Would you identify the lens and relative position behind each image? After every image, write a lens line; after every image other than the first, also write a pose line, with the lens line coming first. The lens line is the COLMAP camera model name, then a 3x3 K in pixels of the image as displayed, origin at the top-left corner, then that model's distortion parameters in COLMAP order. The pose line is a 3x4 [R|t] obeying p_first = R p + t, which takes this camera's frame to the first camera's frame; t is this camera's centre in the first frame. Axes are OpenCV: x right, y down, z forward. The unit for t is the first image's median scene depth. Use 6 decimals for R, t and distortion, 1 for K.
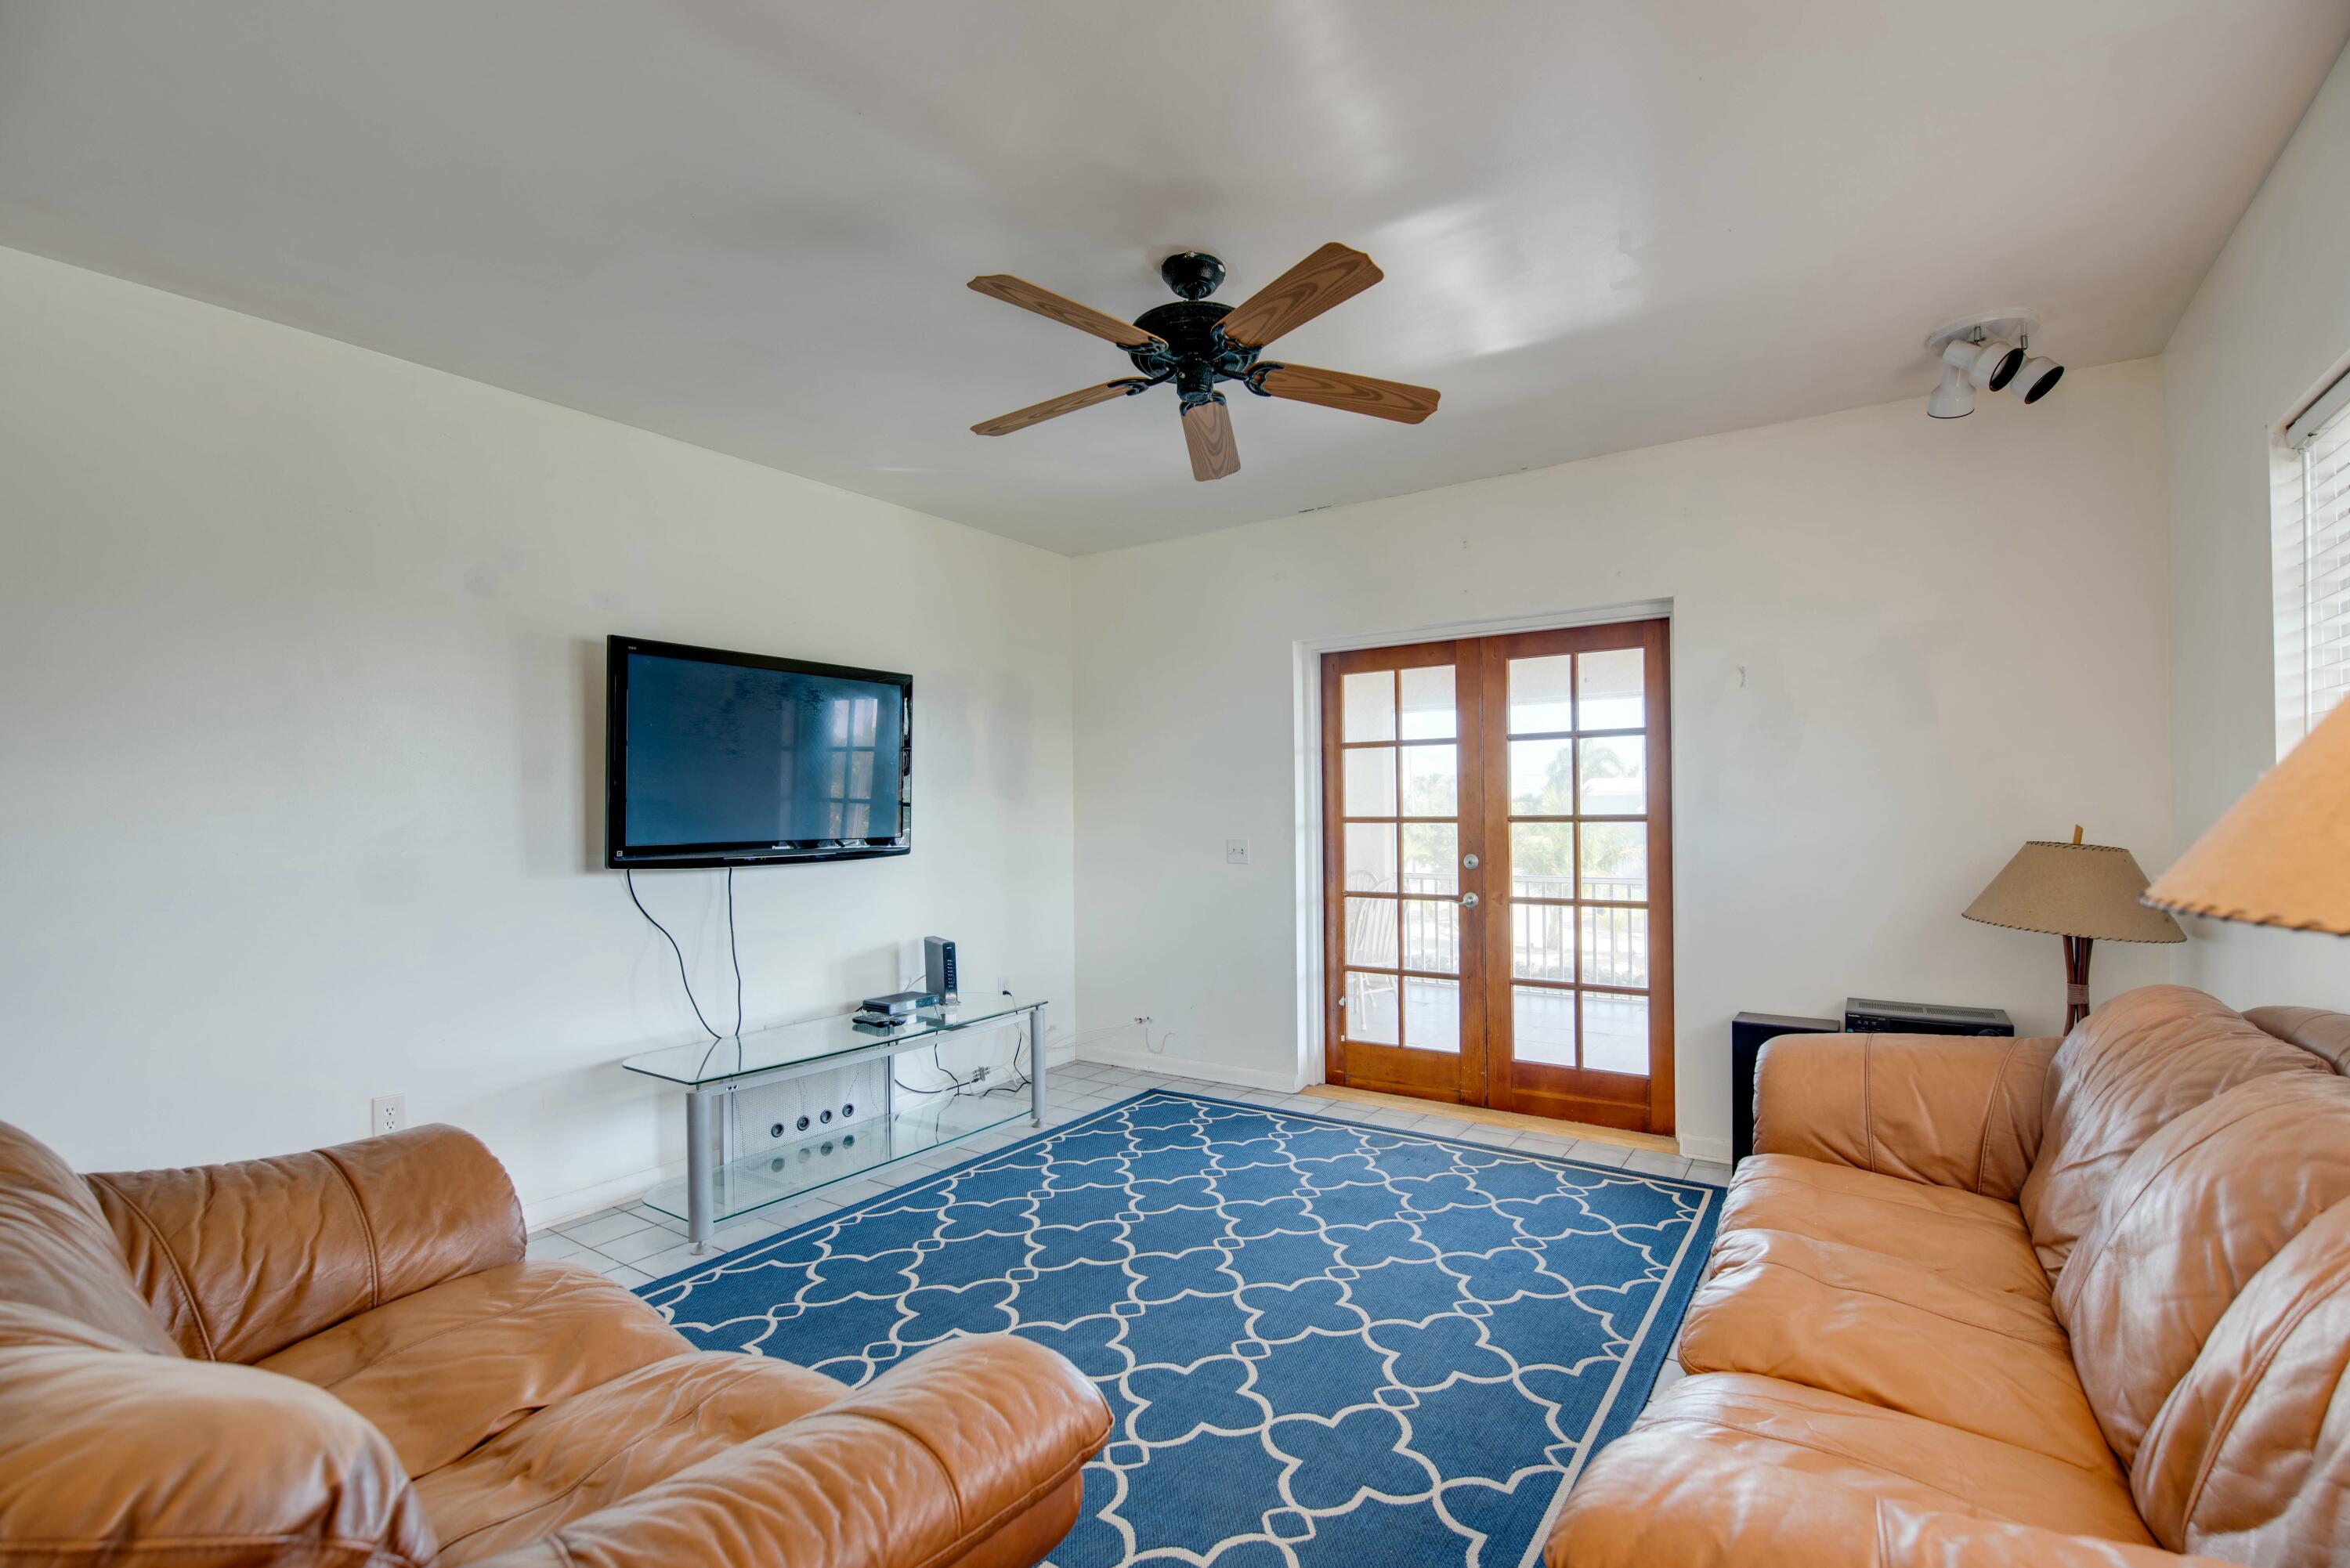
lens RADIAL K [[1025.2, 0, 1213.3], [0, 1025.2, 821.0], [0, 0, 1]] dist [-0.003073, -0.000013]
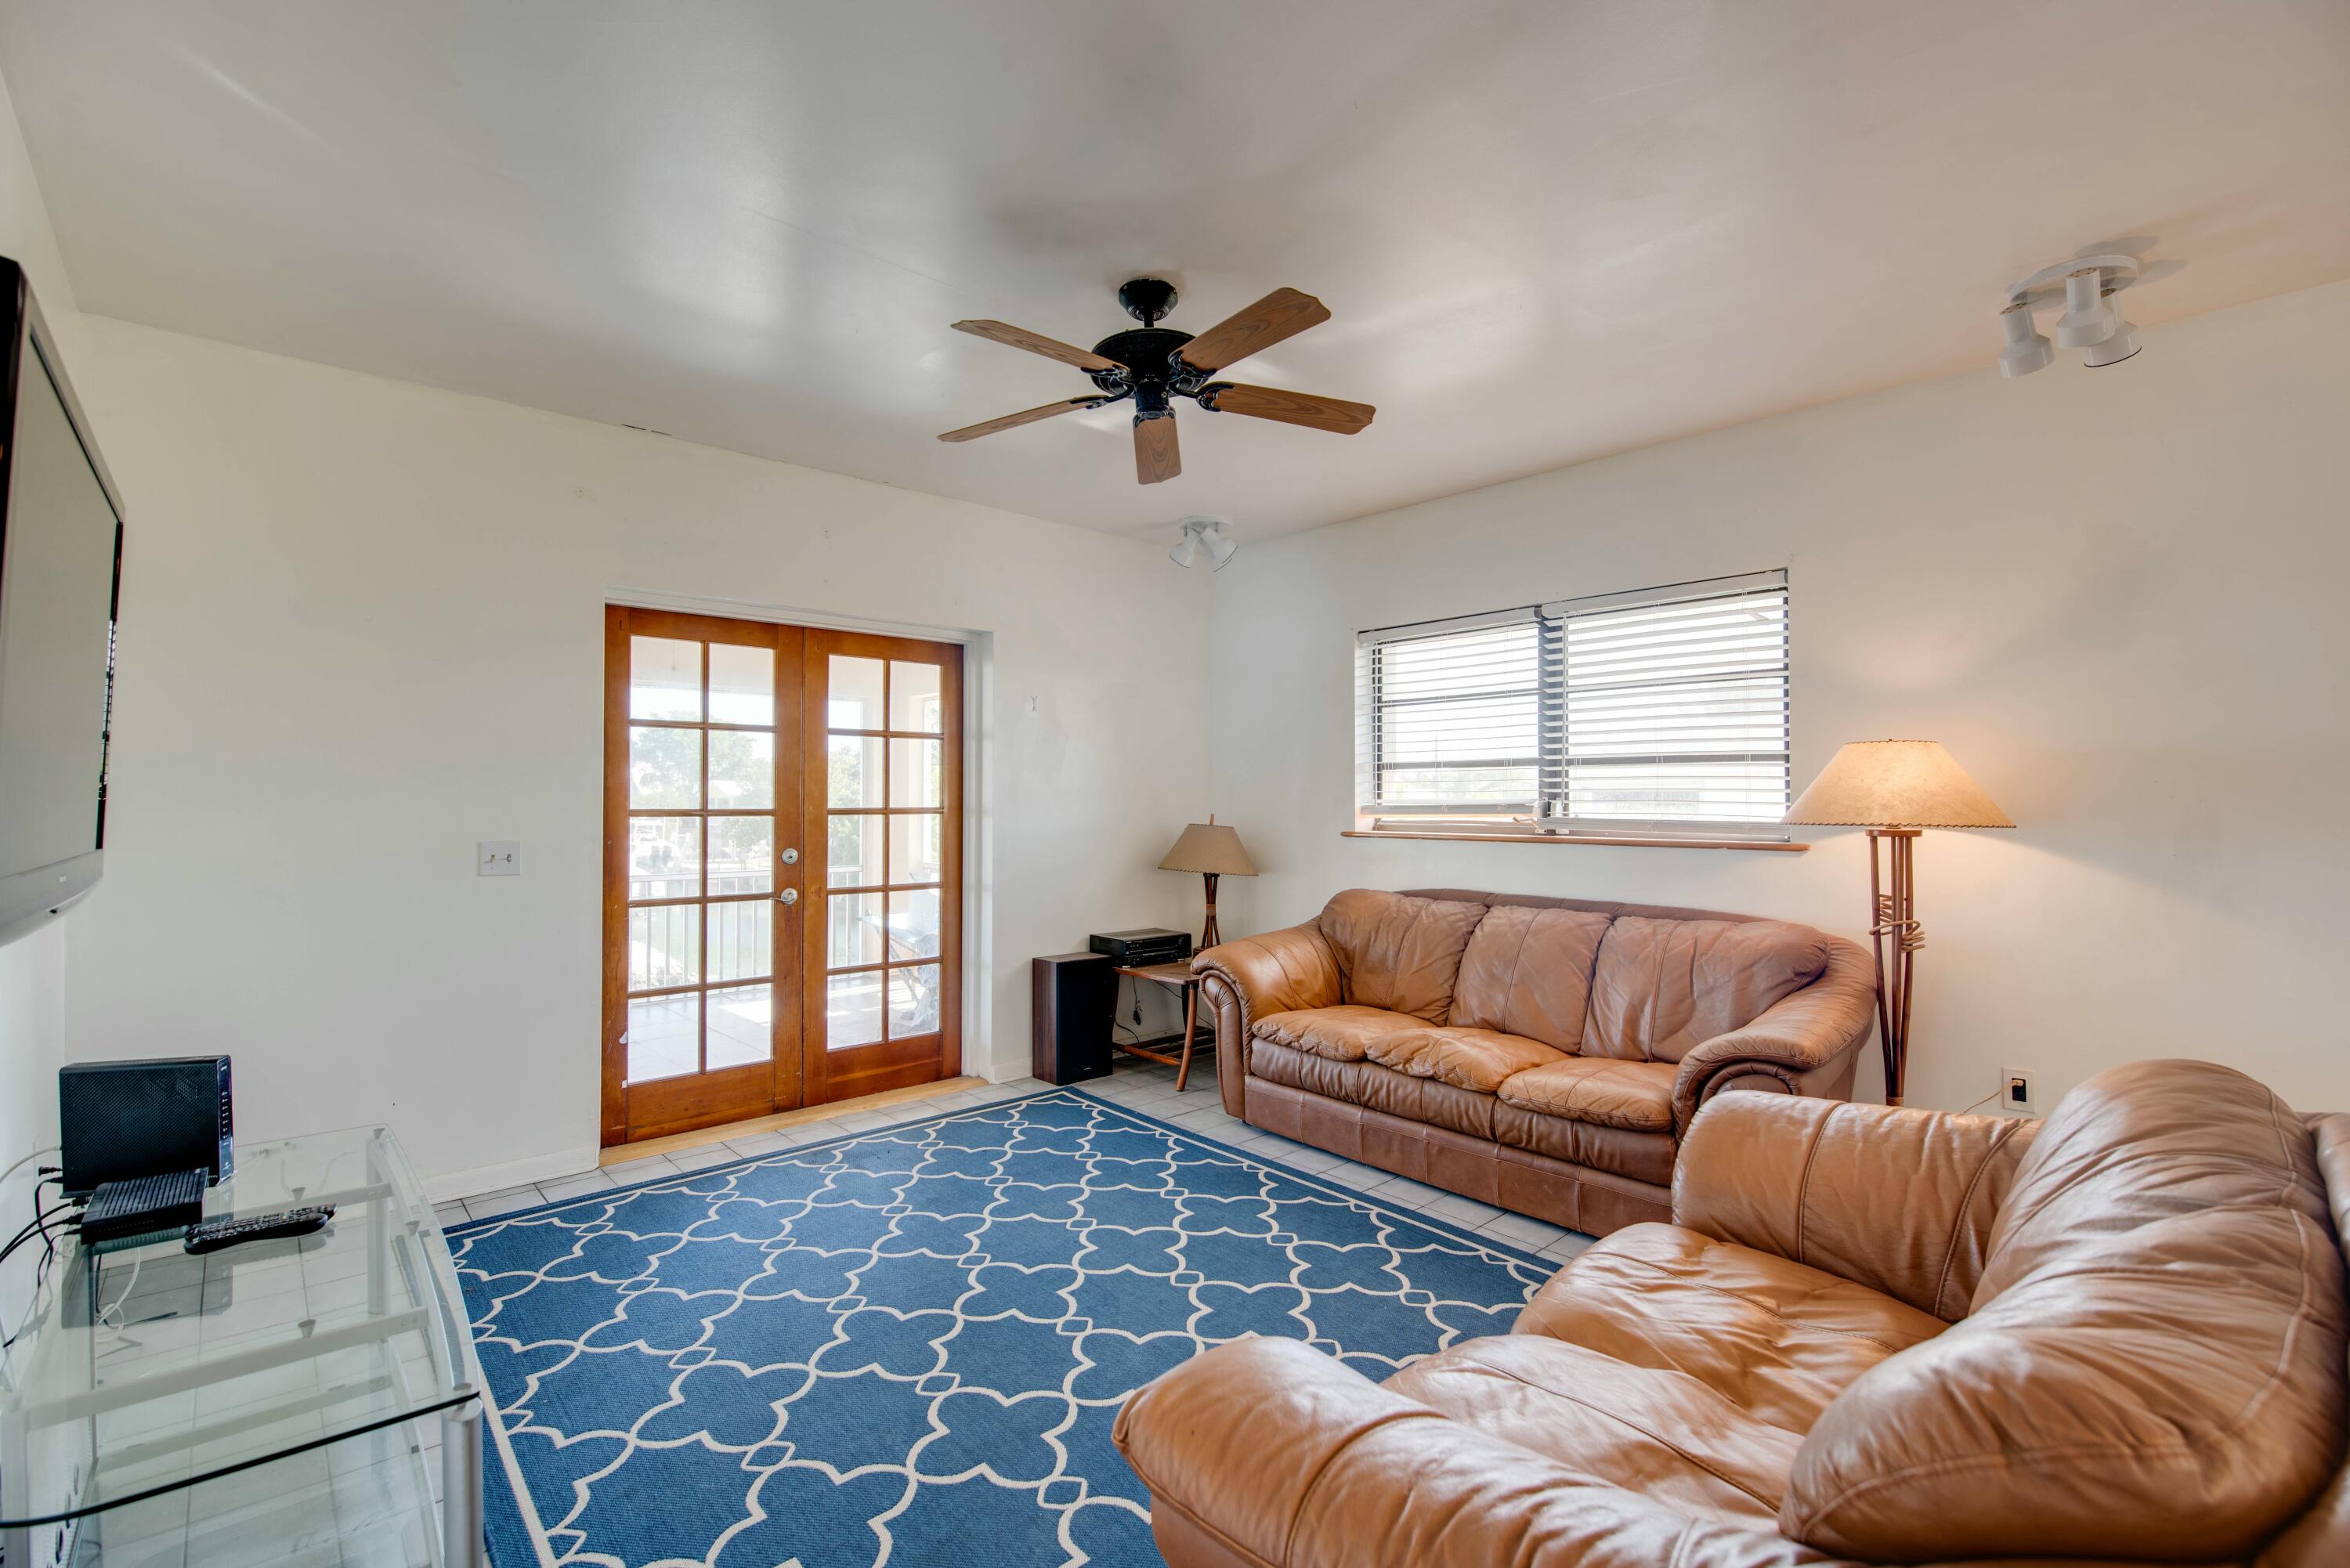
lens RADIAL K [[1047.8, 0, 1167.6], [0, 1047.8, 787.7], [0, 0, 1]] dist [0.003291, -0.000604]
pose [[0.249137, 0.022882, 0.968198, -0.631898], [0.006189, 0.999663, -0.025218, 0.002783], [-0.968448, 0.012275, 0.248912, 0.418425]]
